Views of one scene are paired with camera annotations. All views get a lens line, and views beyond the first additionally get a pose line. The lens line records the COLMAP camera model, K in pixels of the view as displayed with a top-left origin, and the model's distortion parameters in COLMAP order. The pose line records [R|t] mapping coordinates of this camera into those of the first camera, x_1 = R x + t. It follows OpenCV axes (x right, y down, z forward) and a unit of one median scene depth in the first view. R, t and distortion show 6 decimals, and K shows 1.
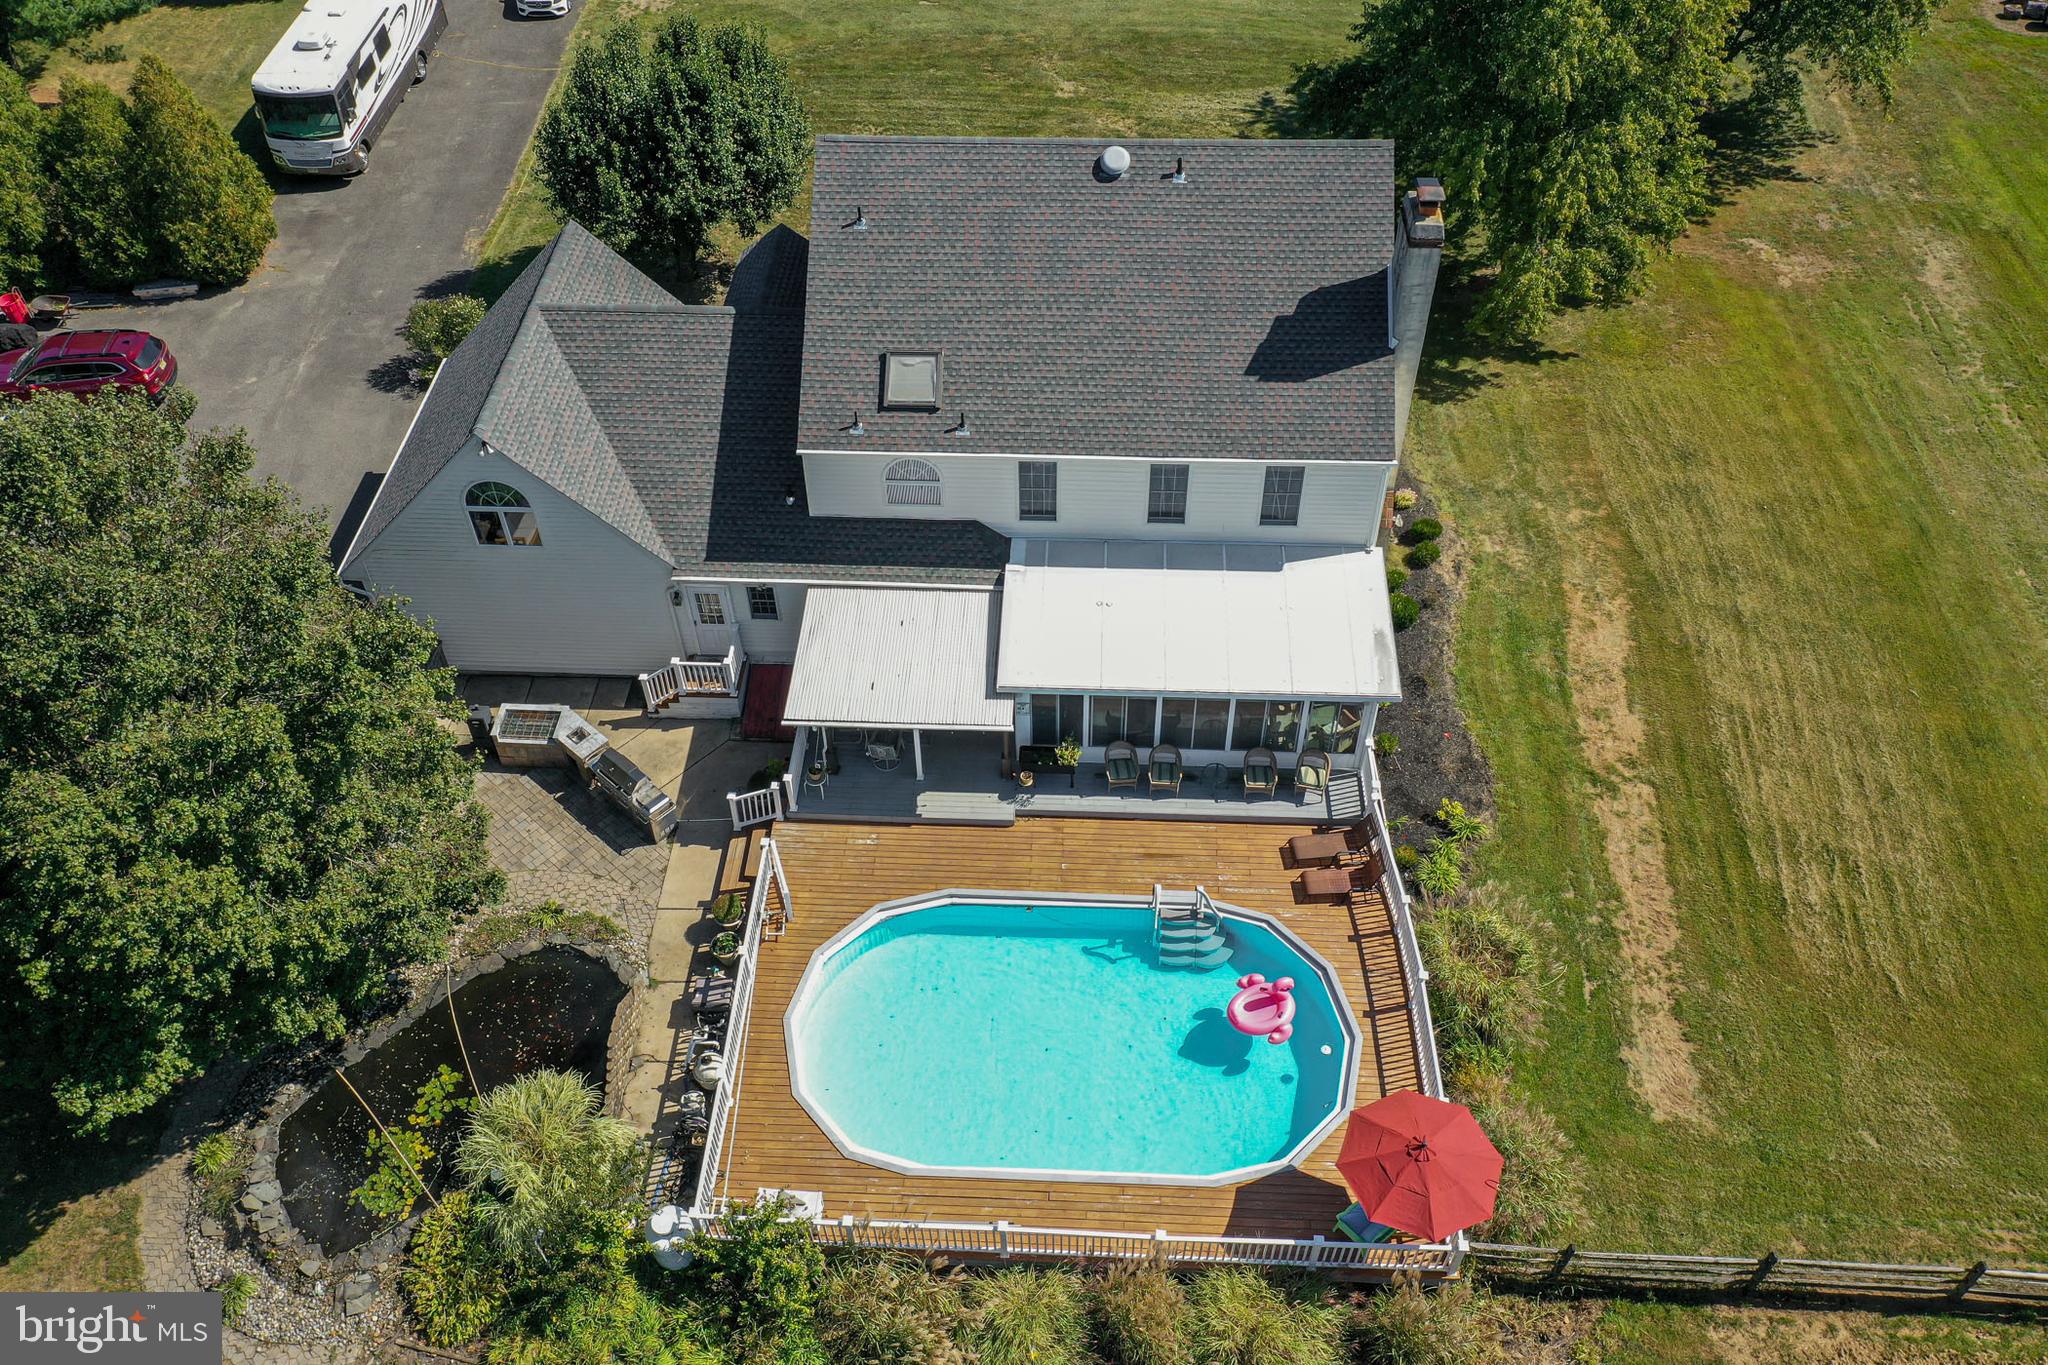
lens RADIAL K [[1628.5, 0, 1018.1], [0, 1628.5, 660.3], [0, 0, 1]] dist [0.016192, 0.003305]
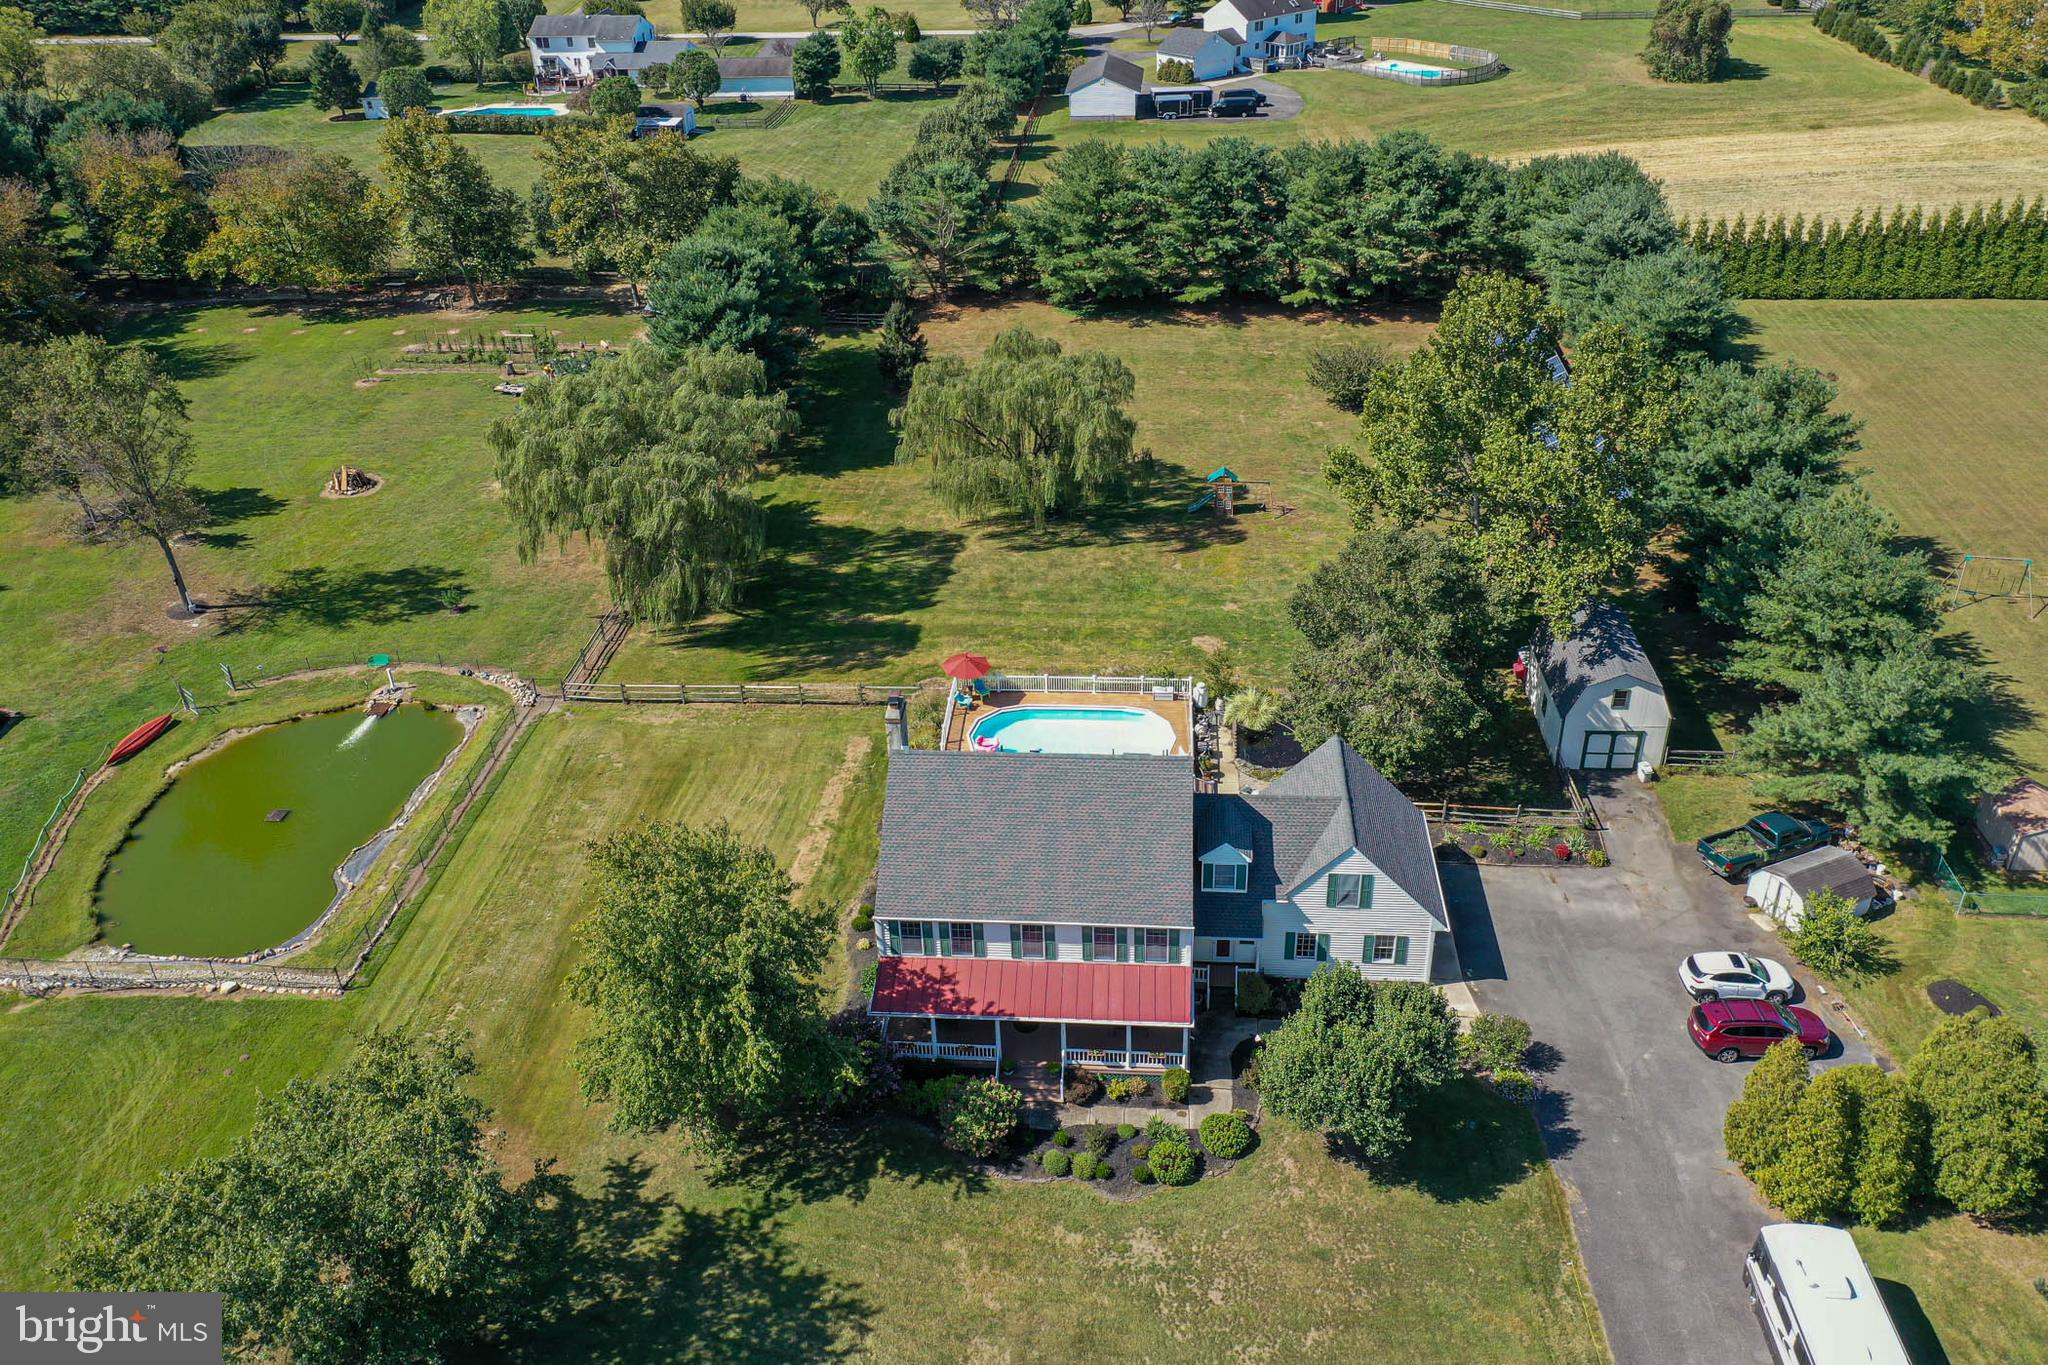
lens RADIAL K [[1628.5, 0, 1024.6], [0, 1628.5, 679.8], [0, 0, 1]] dist [0.016192, 0.003305]
pose [[-0.998456, 0.021888, 0.051053, -0.029199], [0.054665, 0.224004, 0.973054, -2.201451], [0.009862, 0.974342, -0.224855, 1.355818]]
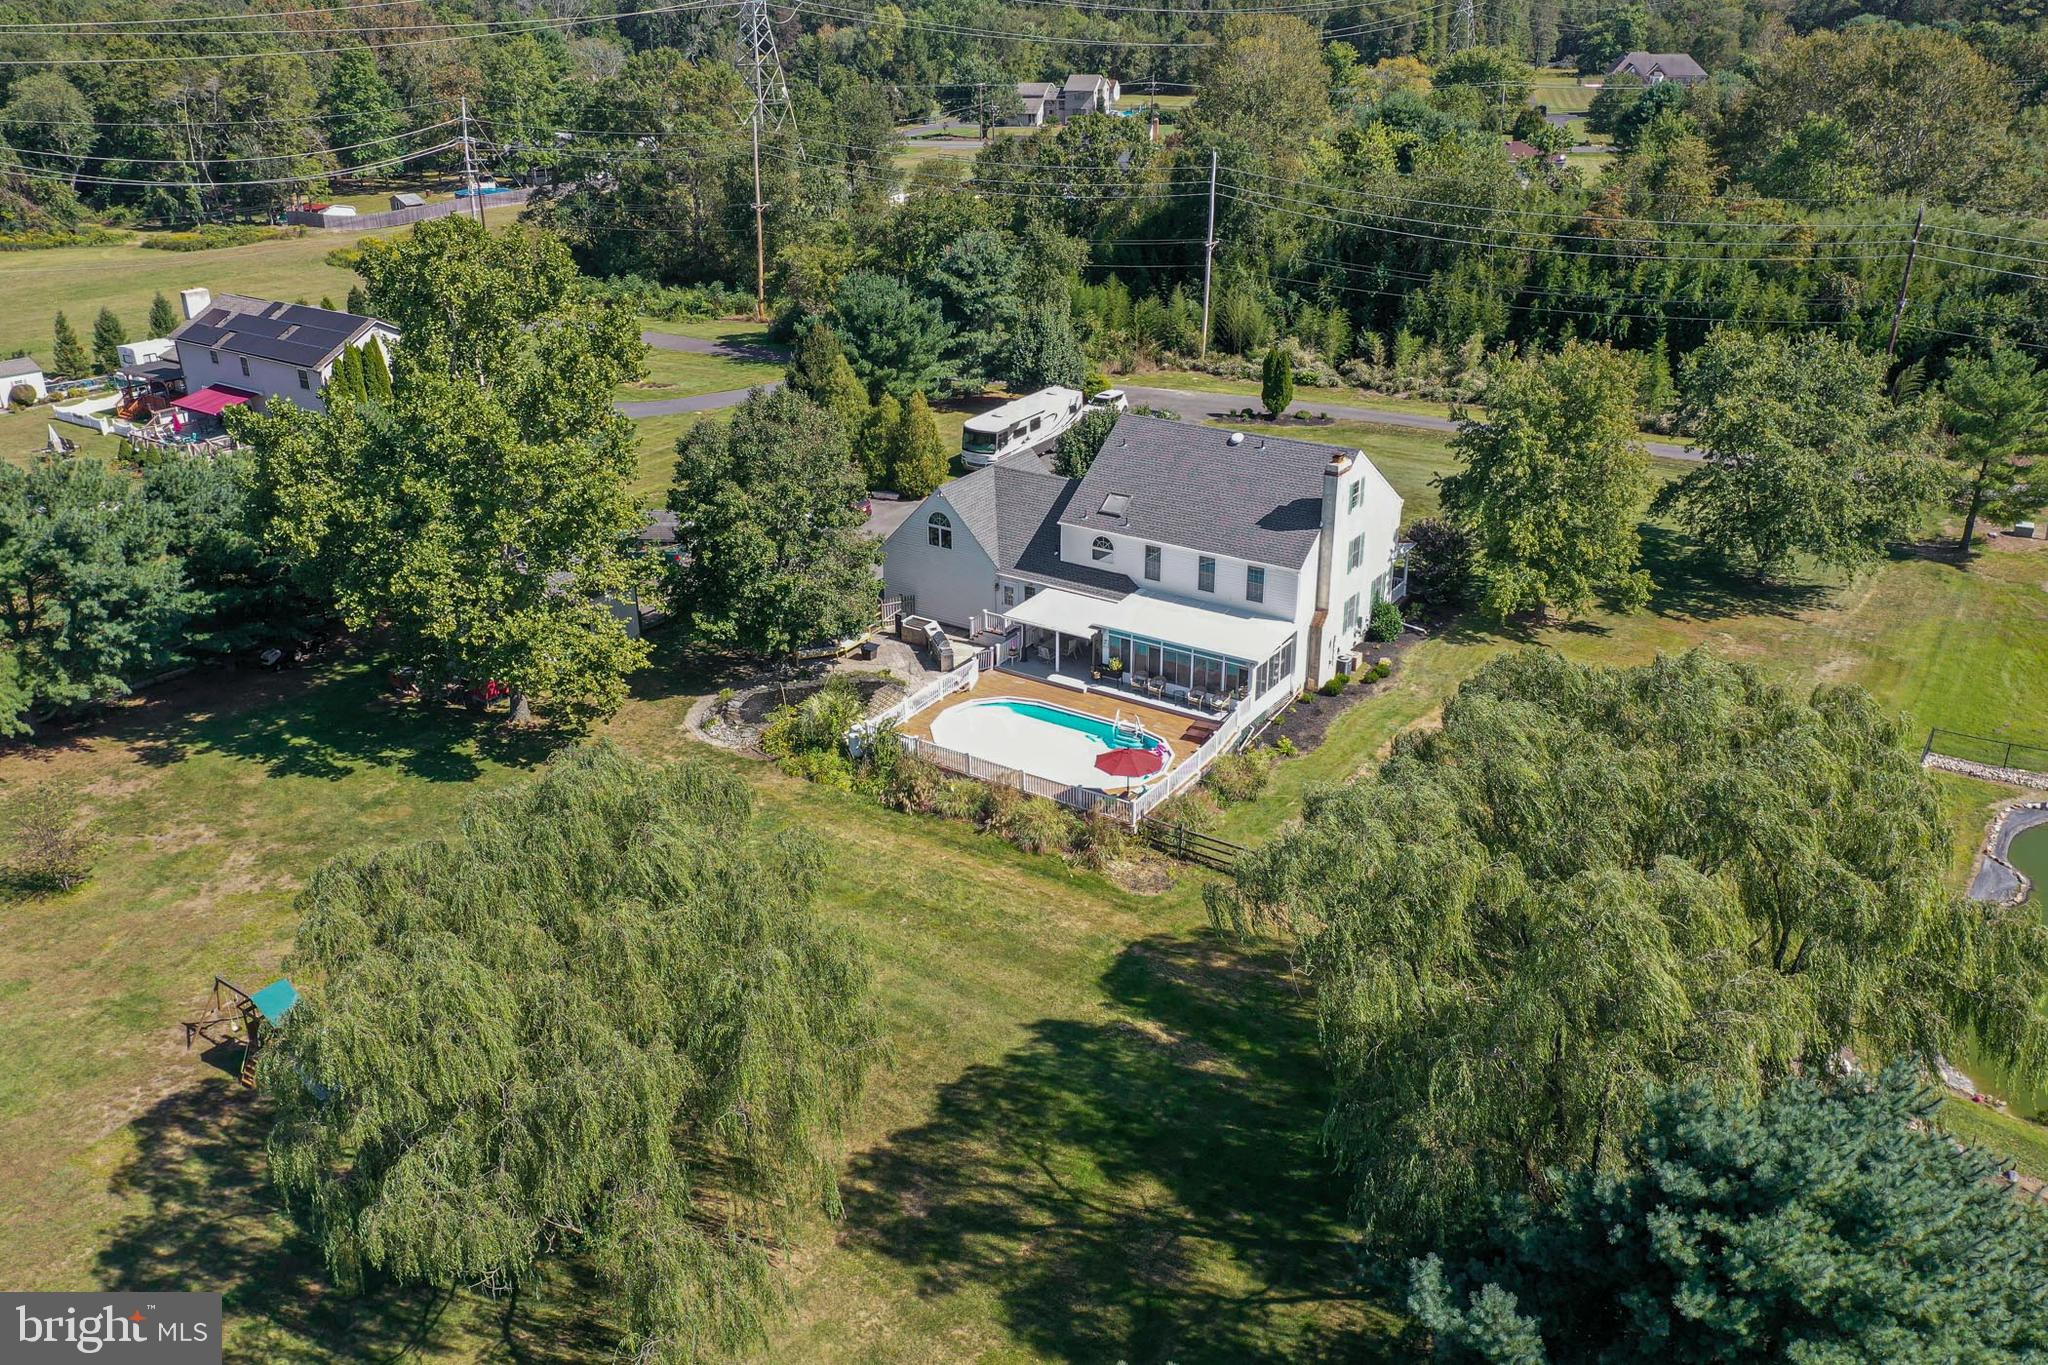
lens RADIAL K [[1628.5, 0, 1002.8], [0, 1628.5, 641.6], [0, 0, 1]] dist [0.016192, 0.003305]
pose [[0.853896, 0.203956, -0.478815, 0.893549], [-0.374620, 0.879518, -0.293441, 0.692160], [0.361278, 0.429942, 0.827423, -0.801363]]
